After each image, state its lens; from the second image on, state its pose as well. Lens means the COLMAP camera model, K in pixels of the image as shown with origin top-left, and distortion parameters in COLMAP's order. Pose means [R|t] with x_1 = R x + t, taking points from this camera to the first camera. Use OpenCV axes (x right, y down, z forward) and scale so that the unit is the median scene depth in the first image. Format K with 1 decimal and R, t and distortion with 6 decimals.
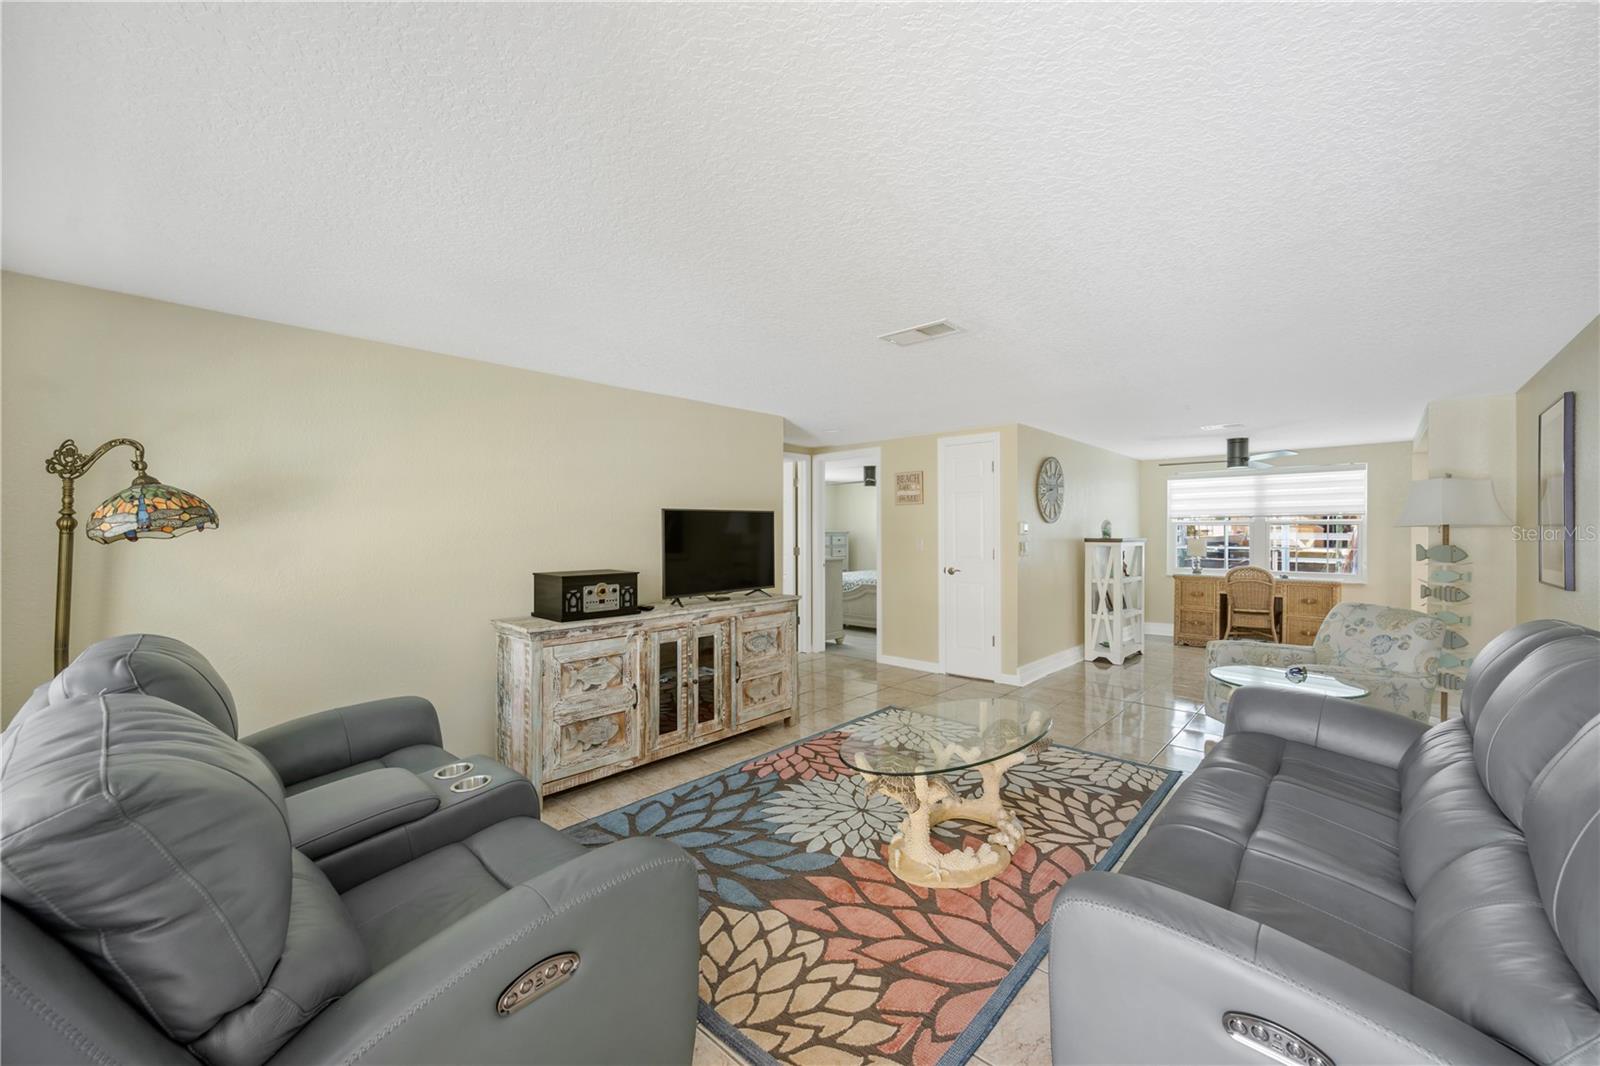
lens RADIAL K [[628.6, 0, 798.0], [0, 628.6, 537.1], [0, 0, 1]] dist [-0.002605, 0.000635]
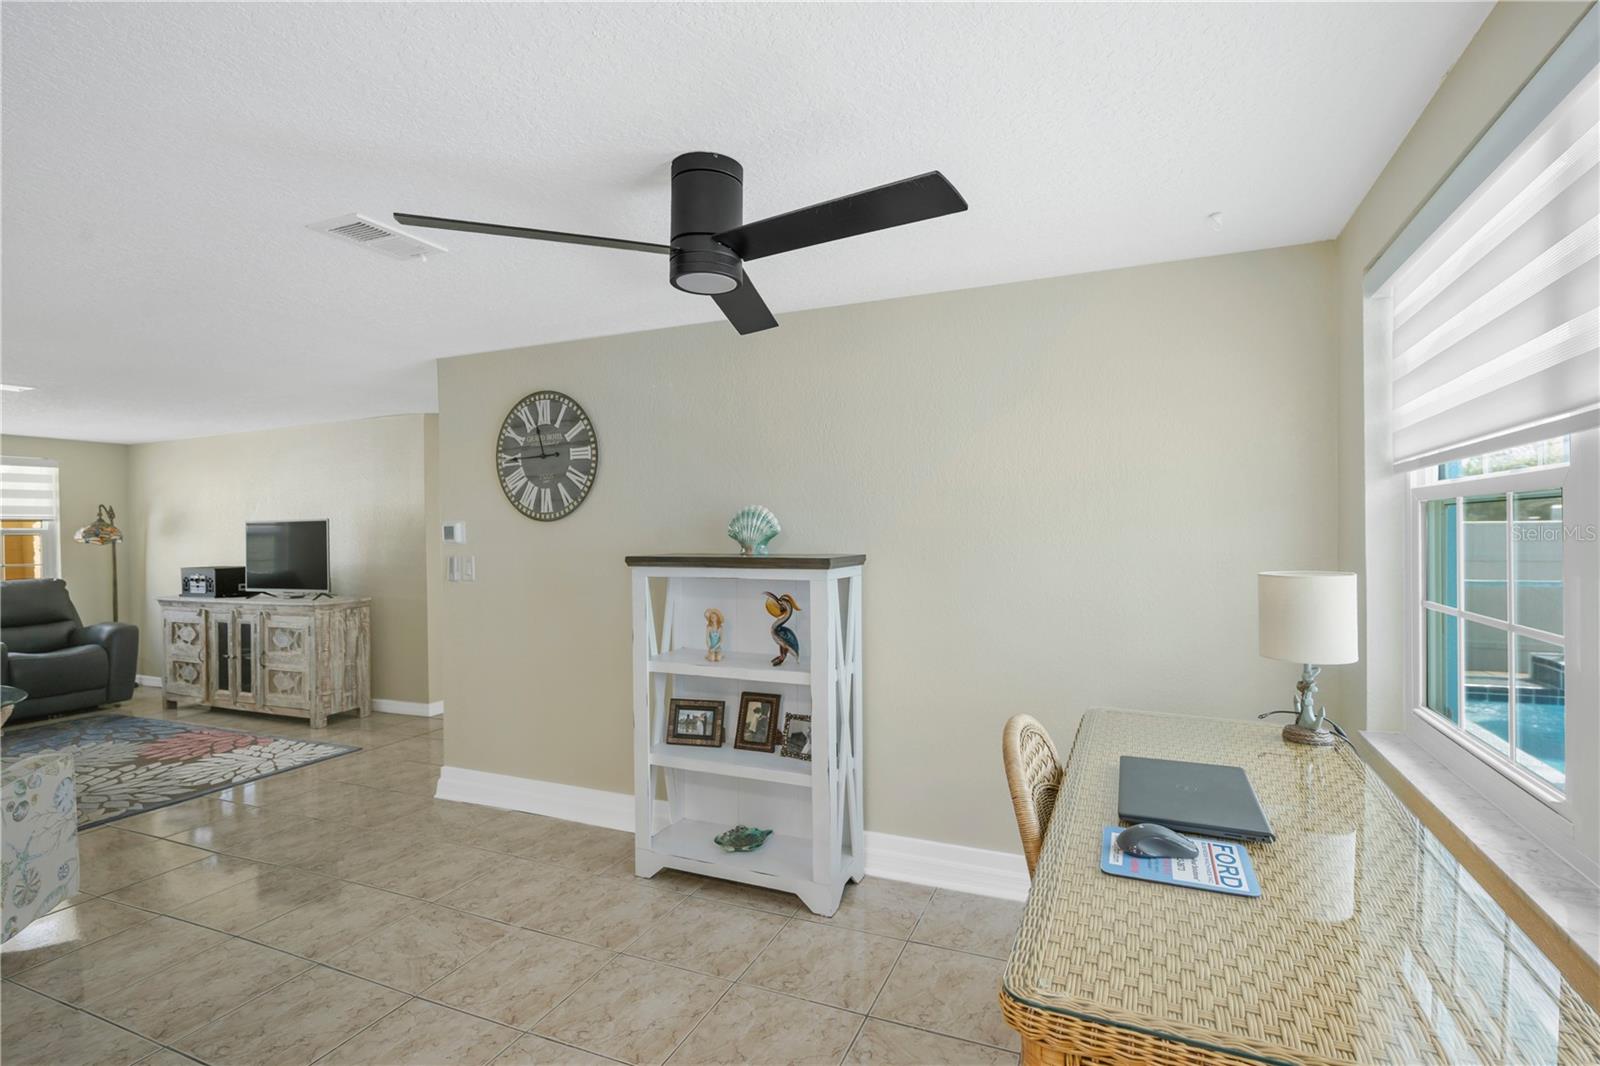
lens RADIAL K [[765.9, 0, 805.3], [0, 765.9, 536.3], [0, 0, 1]] dist [-0.006102, 0.001272]
pose [[0.332050, 0.003356, -0.943256, 1.670617], [0.001679, 0.999990, 0.004149, -0.020036], [0.943260, -0.002962, 0.332041, 1.566862]]
